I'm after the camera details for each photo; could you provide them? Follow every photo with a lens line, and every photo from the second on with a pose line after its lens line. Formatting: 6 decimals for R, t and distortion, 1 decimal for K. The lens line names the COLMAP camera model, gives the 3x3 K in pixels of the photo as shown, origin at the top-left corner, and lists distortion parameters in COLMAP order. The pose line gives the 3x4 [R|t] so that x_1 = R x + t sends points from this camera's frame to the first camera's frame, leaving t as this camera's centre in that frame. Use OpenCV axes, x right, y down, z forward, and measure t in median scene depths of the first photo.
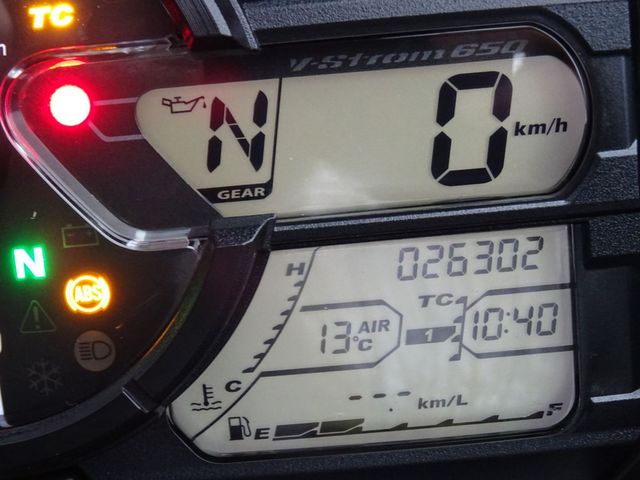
lens RADIAL K [[1248.2, 0, 320.0], [0, 1248.2, 240.0], [0, 0, 1]] dist [-0.095891, -0.313495]
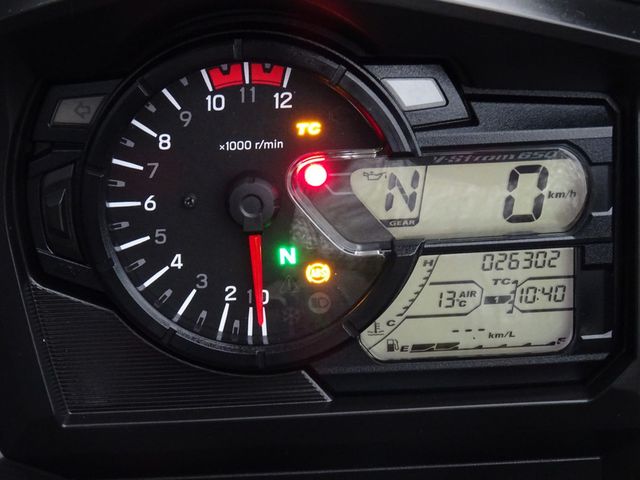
lens RADIAL K [[1248.2, 0, 320.0], [0, 1248.2, 240.0], [0, 0, 1]] dist [-0.095891, -0.313495]
pose [[0.999350, 0.032505, 0.015601, -0.214382], [-0.033757, 0.995534, 0.088158, -0.172476], [-0.012666, -0.088628, 0.995984, -0.872802]]
